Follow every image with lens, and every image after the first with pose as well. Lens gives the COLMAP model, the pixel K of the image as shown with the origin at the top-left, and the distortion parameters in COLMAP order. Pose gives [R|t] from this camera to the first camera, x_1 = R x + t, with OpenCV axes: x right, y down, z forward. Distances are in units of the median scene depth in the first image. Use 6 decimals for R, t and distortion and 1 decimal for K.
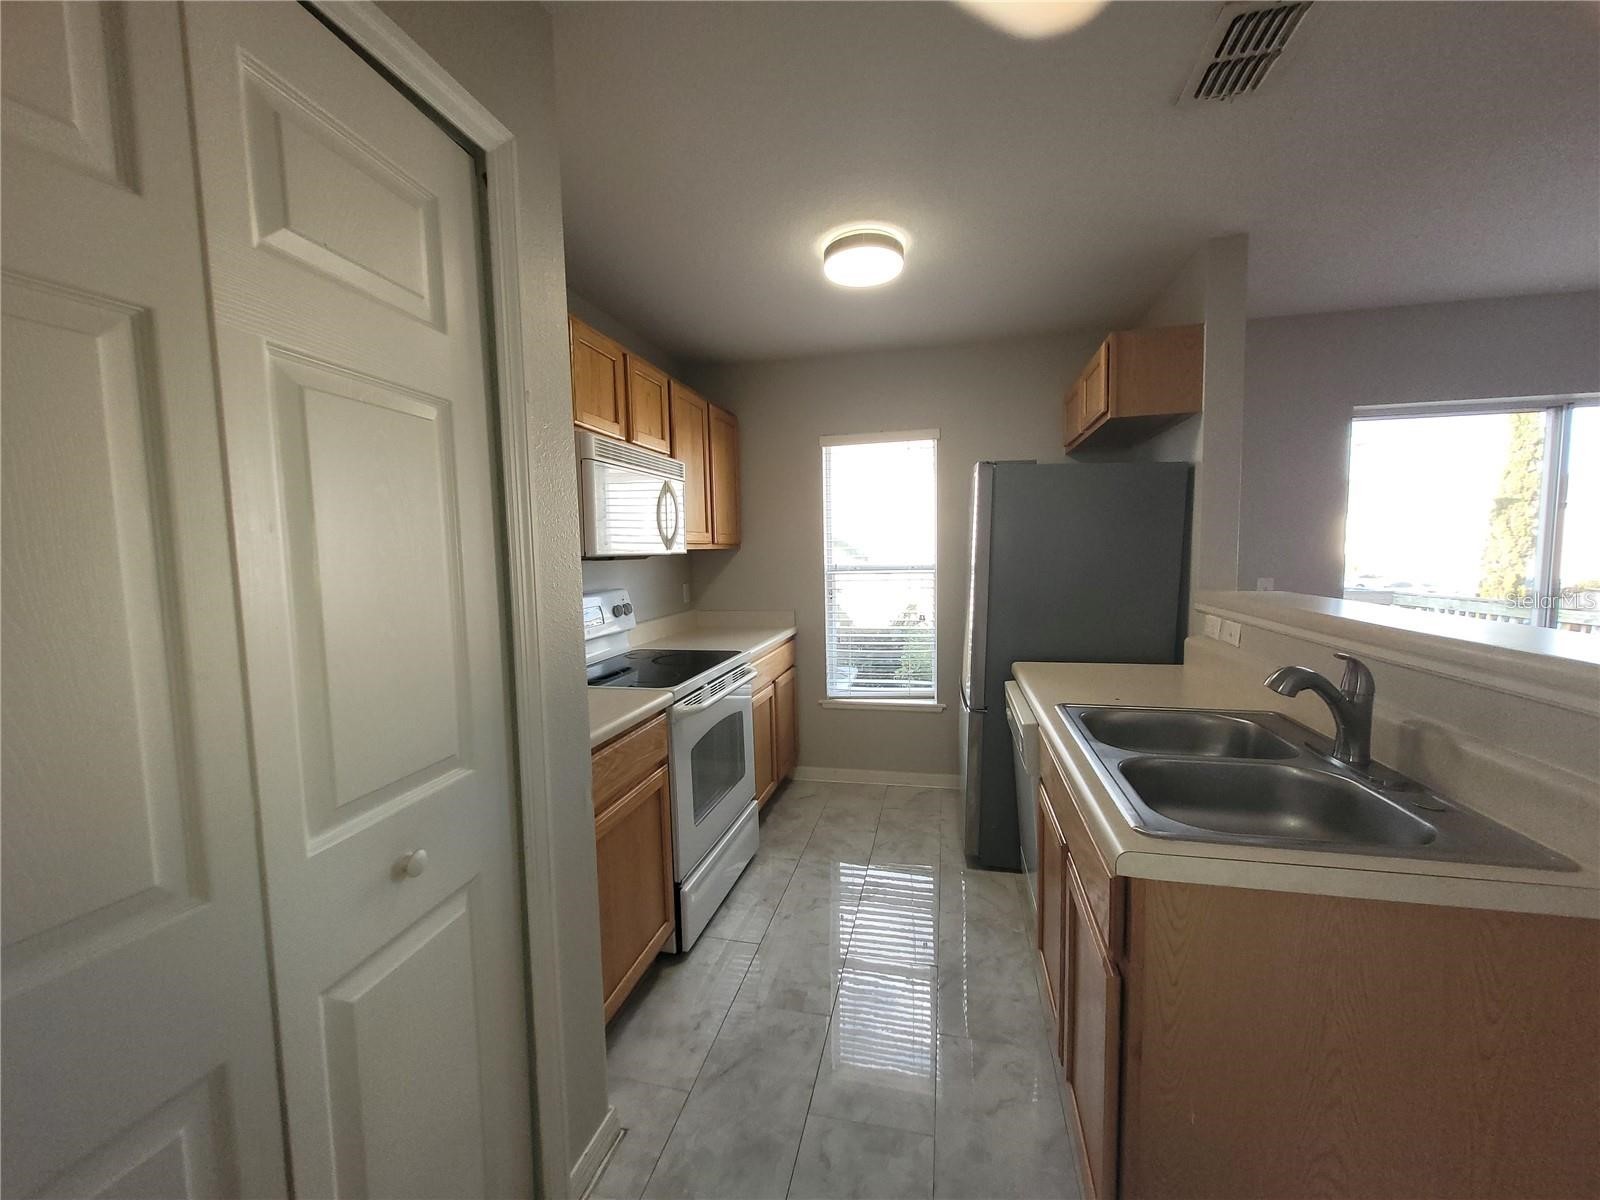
lens RADIAL K [[635.2, 0, 802.4], [0, 635.2, 601.4], [0, 0, 1]] dist [0.002335, -0.000308]
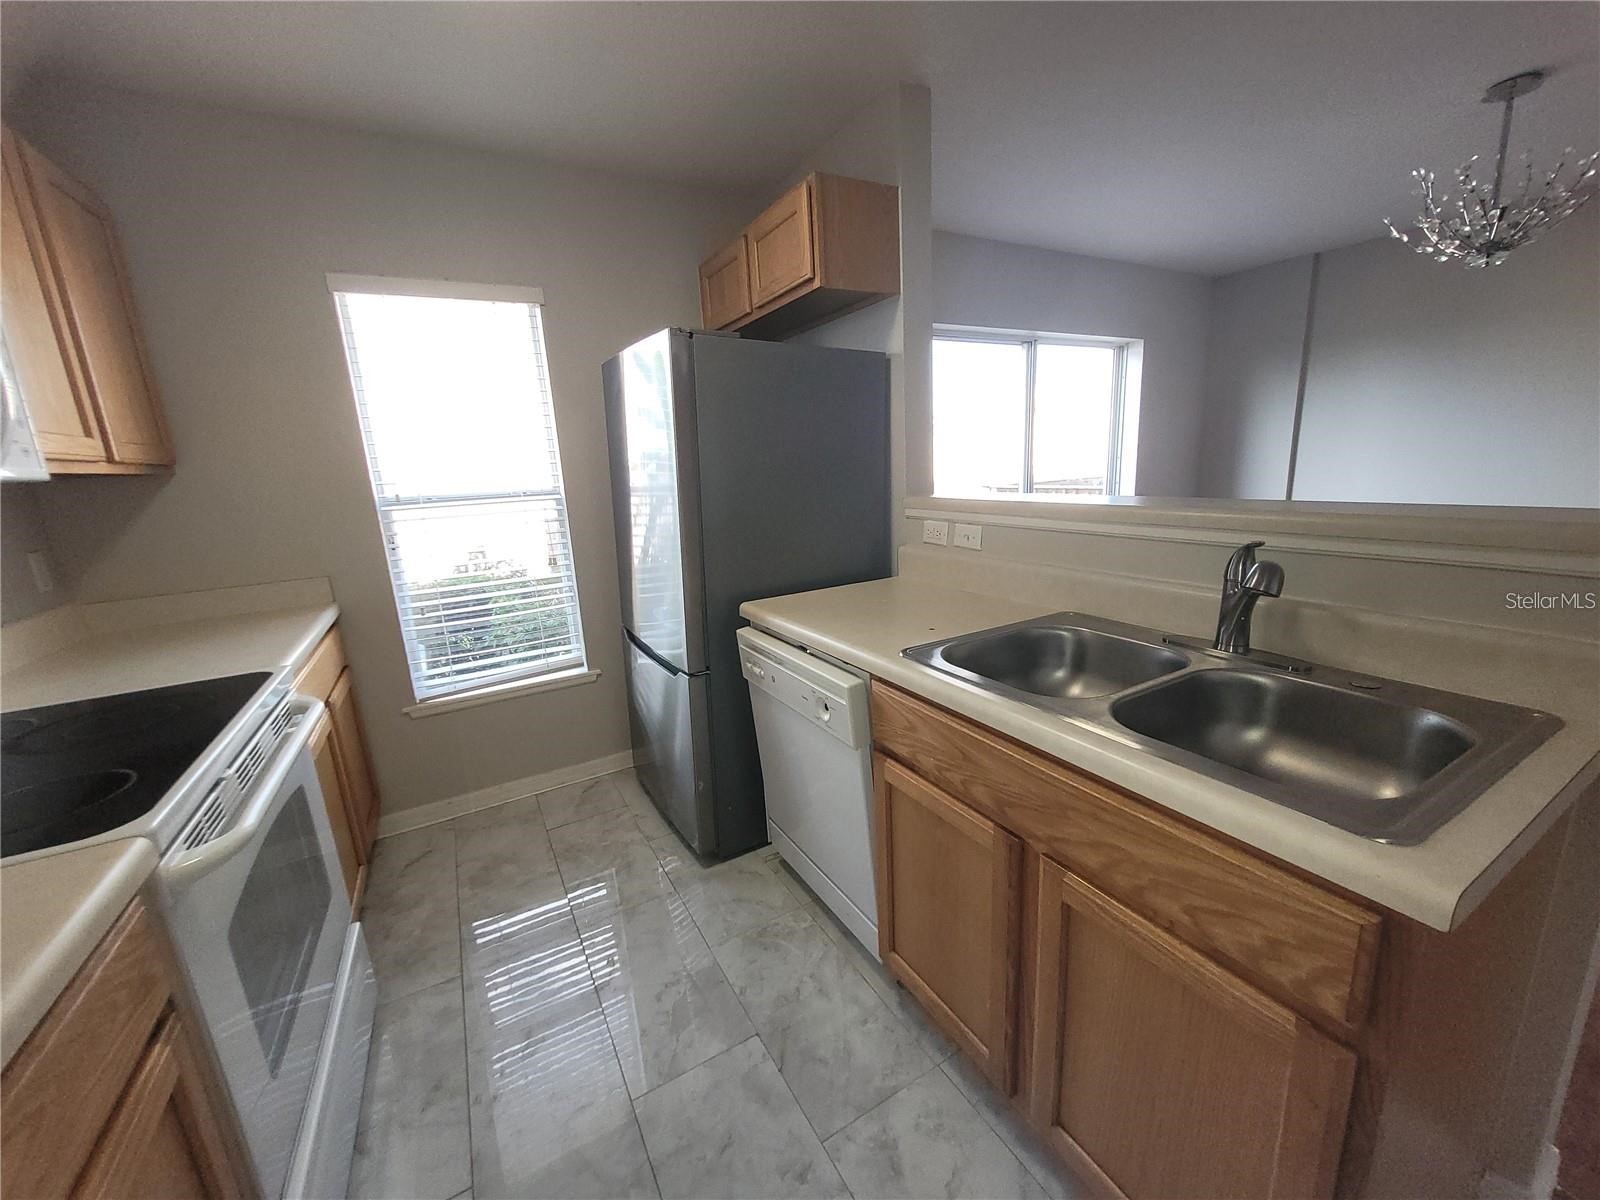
lens RADIAL K [[635.2, 0, 815.9], [0, 635.2, 604.3], [0, 0, 1]] dist [0.002335, -0.000308]
pose [[0.731882, -0.168098, 0.660372, -0.088004], [0.091145, 0.984537, 0.149599, -0.008648], [-0.675308, -0.049299, 0.735886, 0.283864]]
